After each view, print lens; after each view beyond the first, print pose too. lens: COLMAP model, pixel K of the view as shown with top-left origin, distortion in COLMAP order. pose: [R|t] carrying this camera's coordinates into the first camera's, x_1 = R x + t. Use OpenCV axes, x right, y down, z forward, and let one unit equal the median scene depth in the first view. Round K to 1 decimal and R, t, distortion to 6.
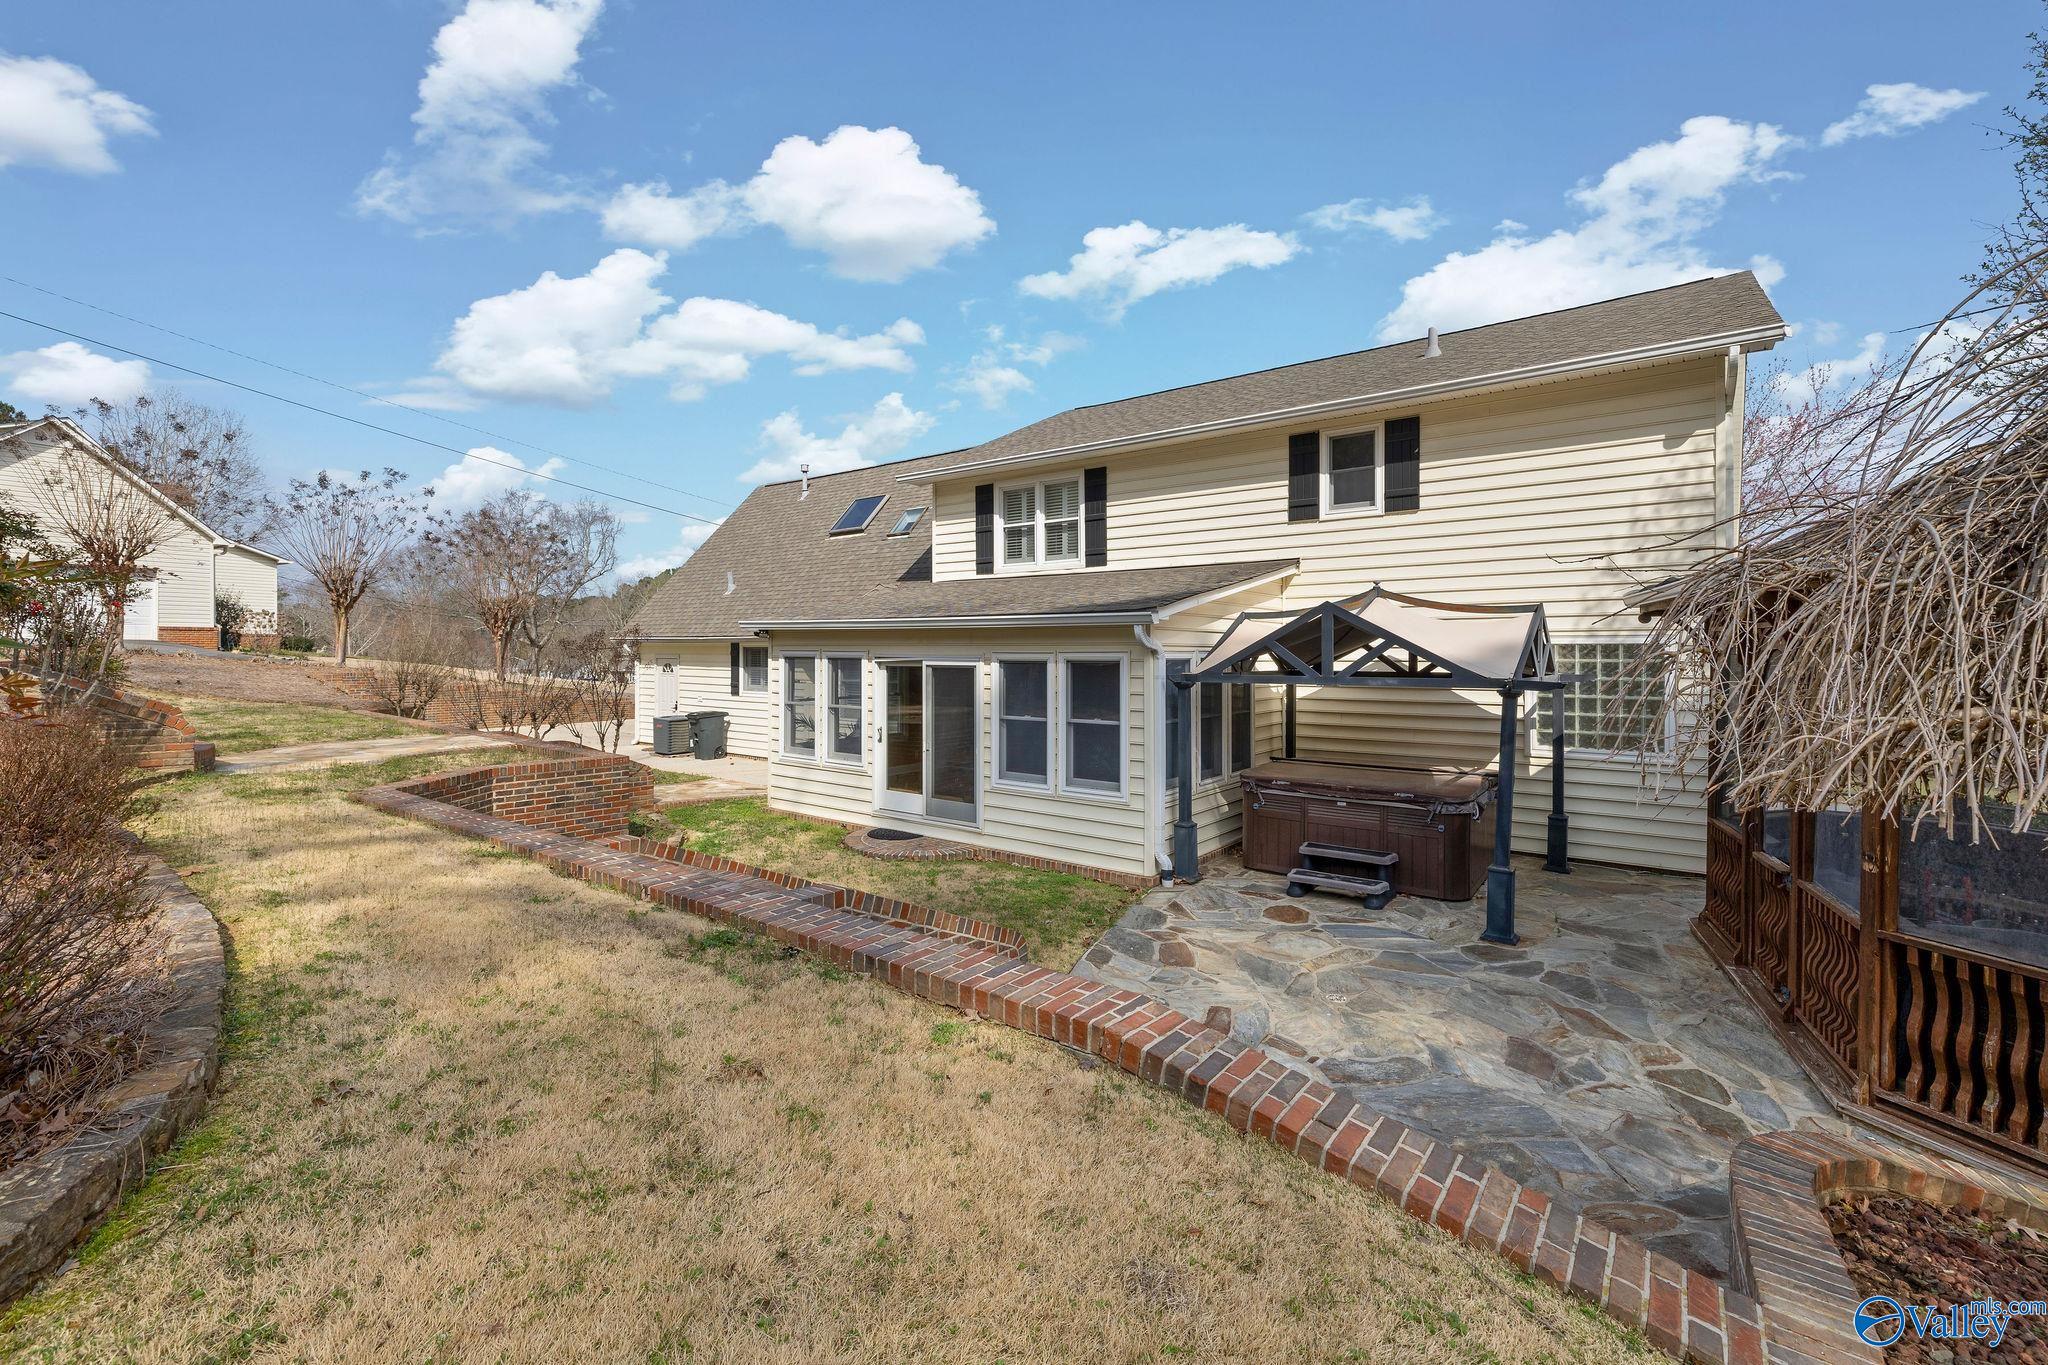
lens RADIAL K [[870.8, 0, 1015.0], [0, 870.8, 652.3], [0, 0, 1]] dist [-0.002193, 0.000458]
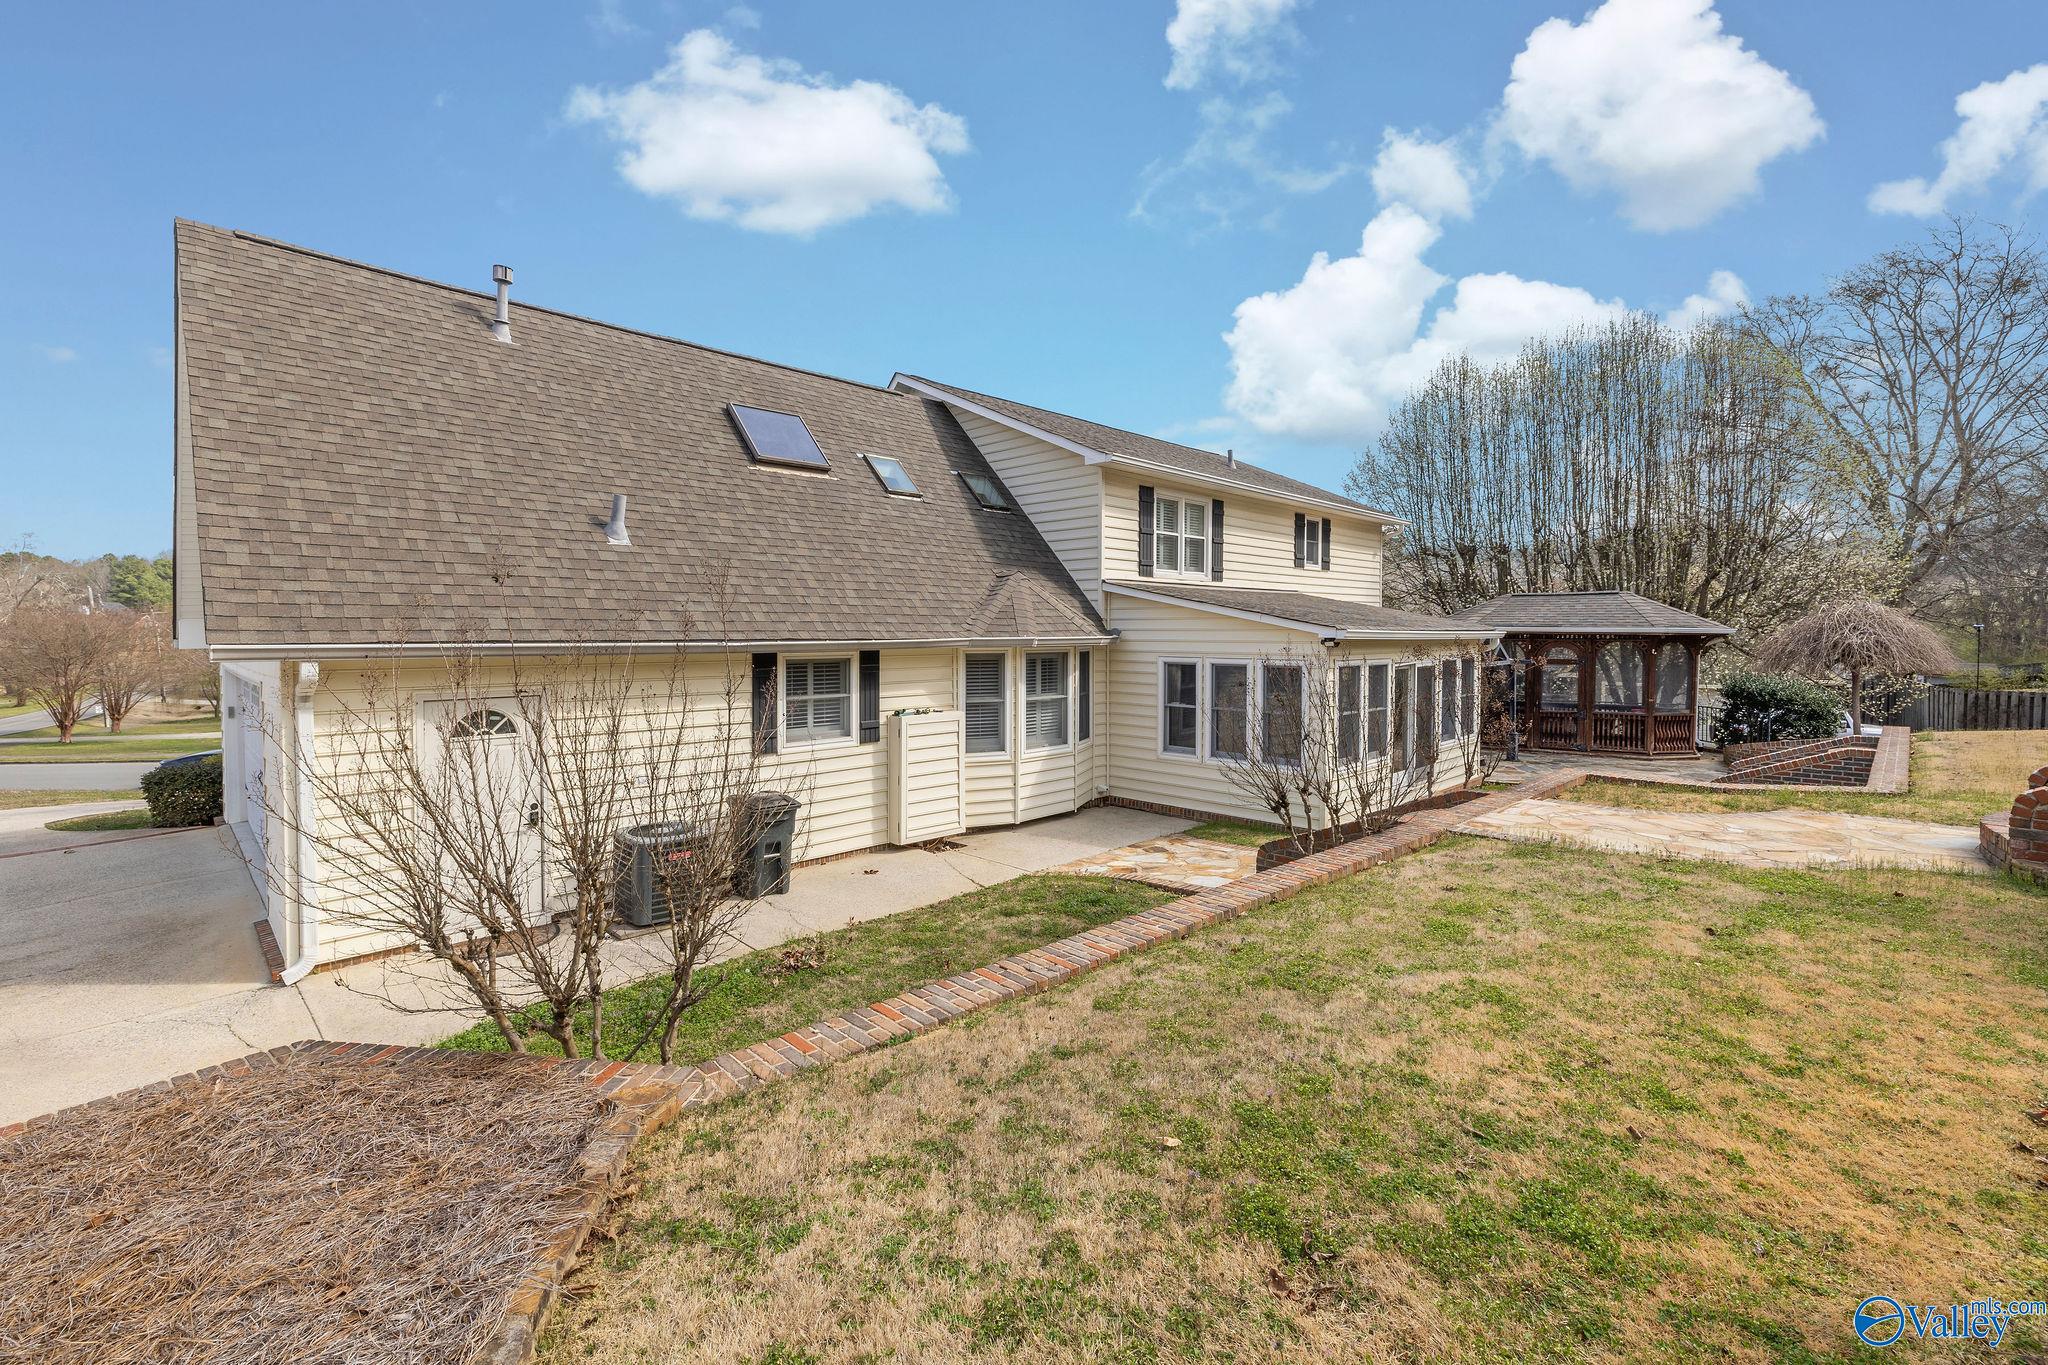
lens RADIAL K [[870.8, 0, 1015.0], [0, 870.8, 652.3], [0, 0, 1]] dist [-0.002193, 0.000458]
pose [[0.125858, -0.026697, 0.991689, -1.810403], [0.002601, 0.999643, 0.026581, -0.052784], [-0.992045, -0.000766, 0.125882, 1.780628]]
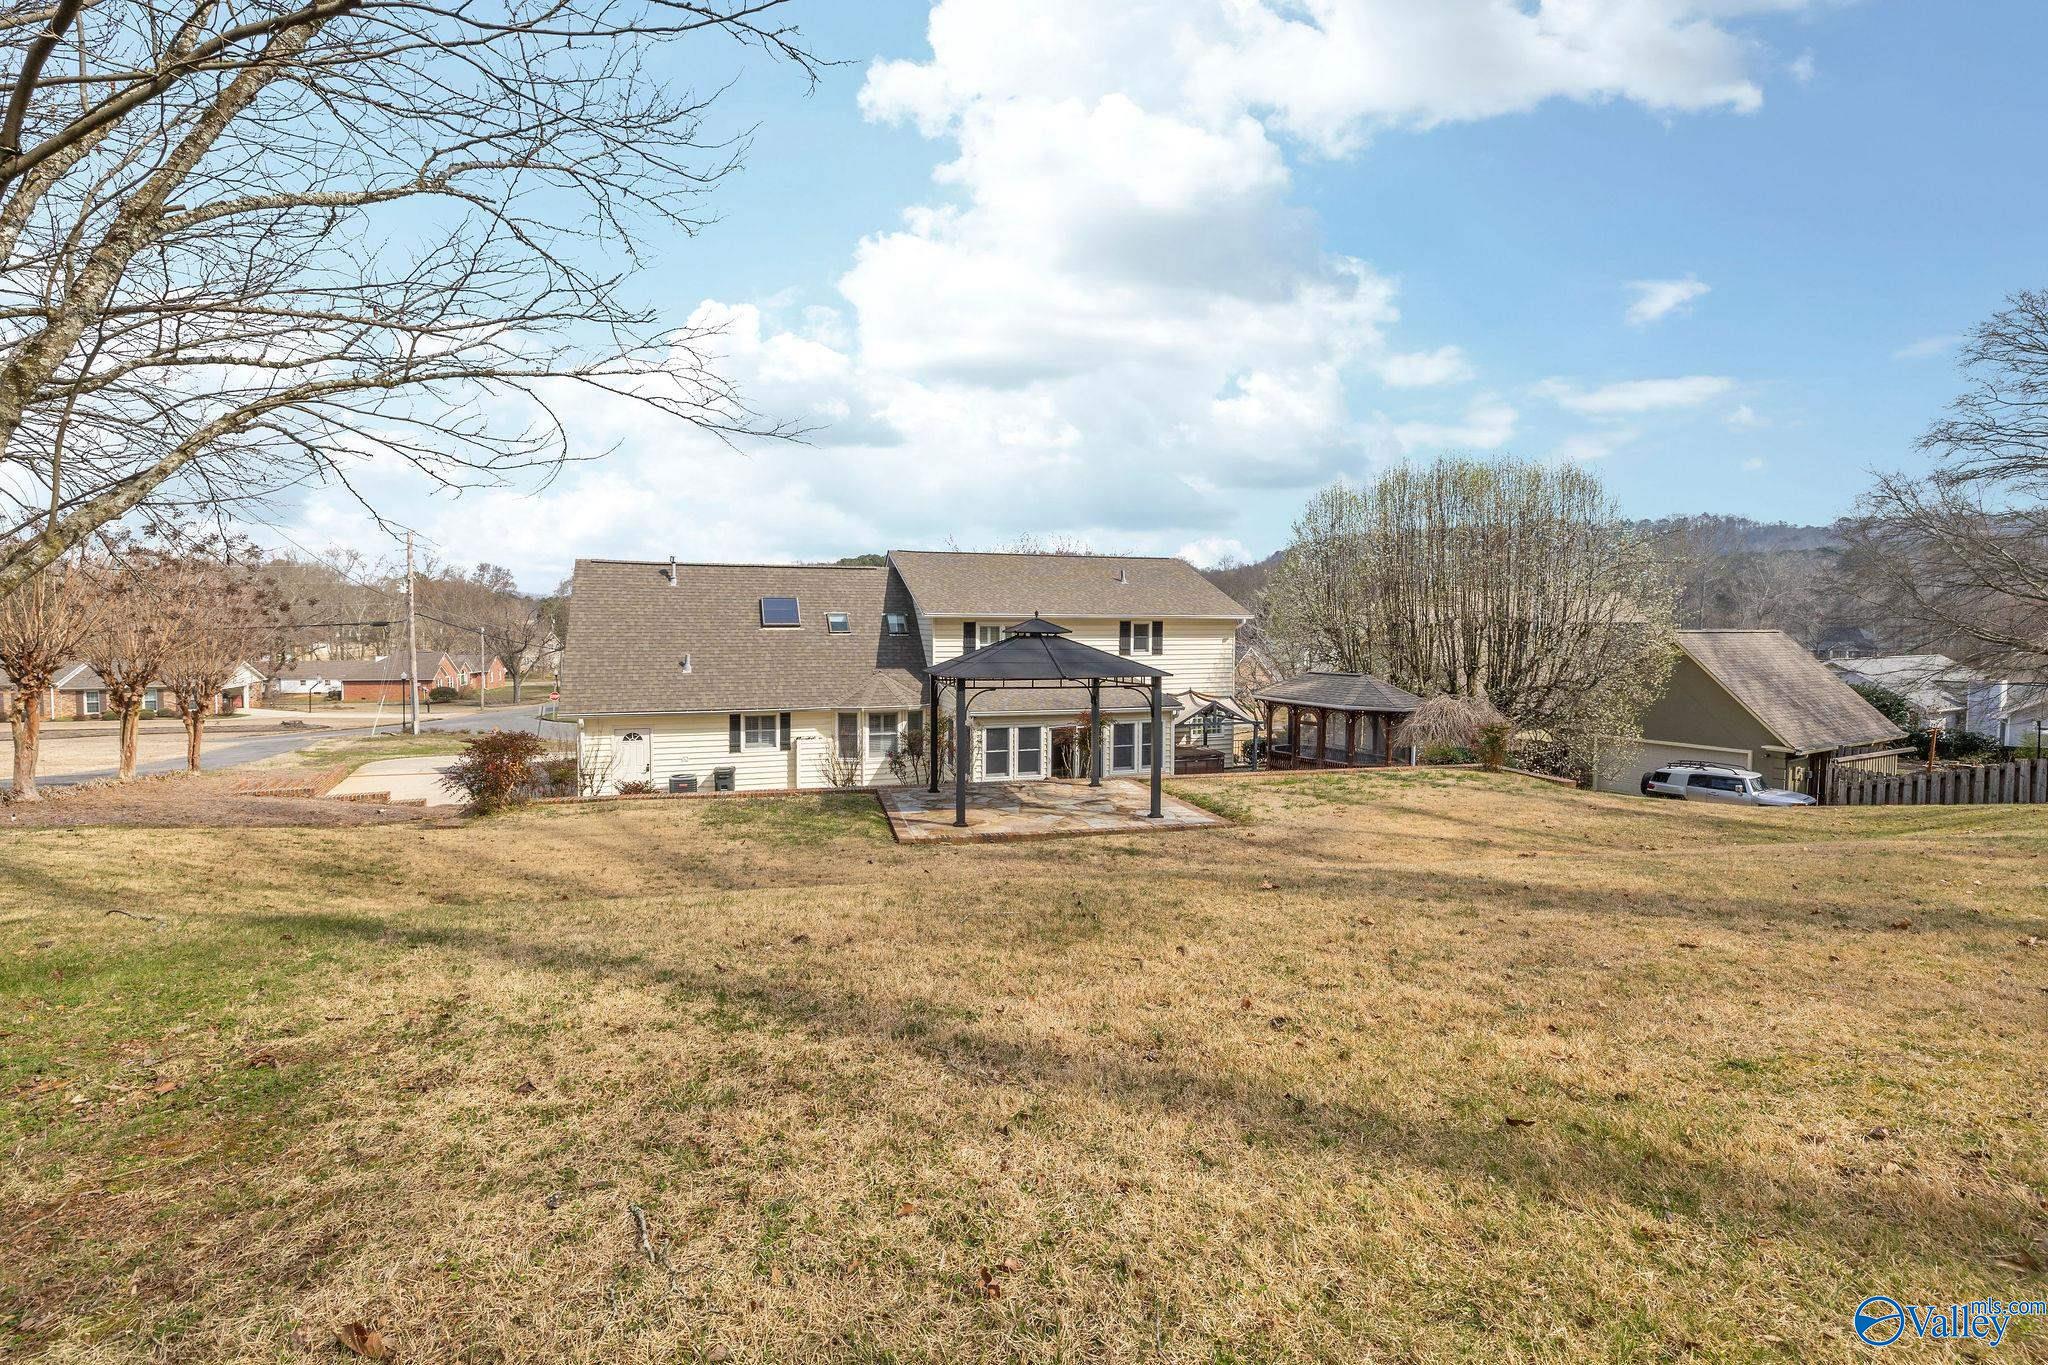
lens RADIAL K [[870.8, 0, 1015.0], [0, 870.8, 652.3], [0, 0, 1]] dist [-0.002193, 0.000458]
pose [[0.533773, -0.030283, 0.845086, -2.700795], [-0.003849, 0.999261, 0.038239, -0.346371], [-0.845619, -0.023664, 0.533262, -0.121426]]
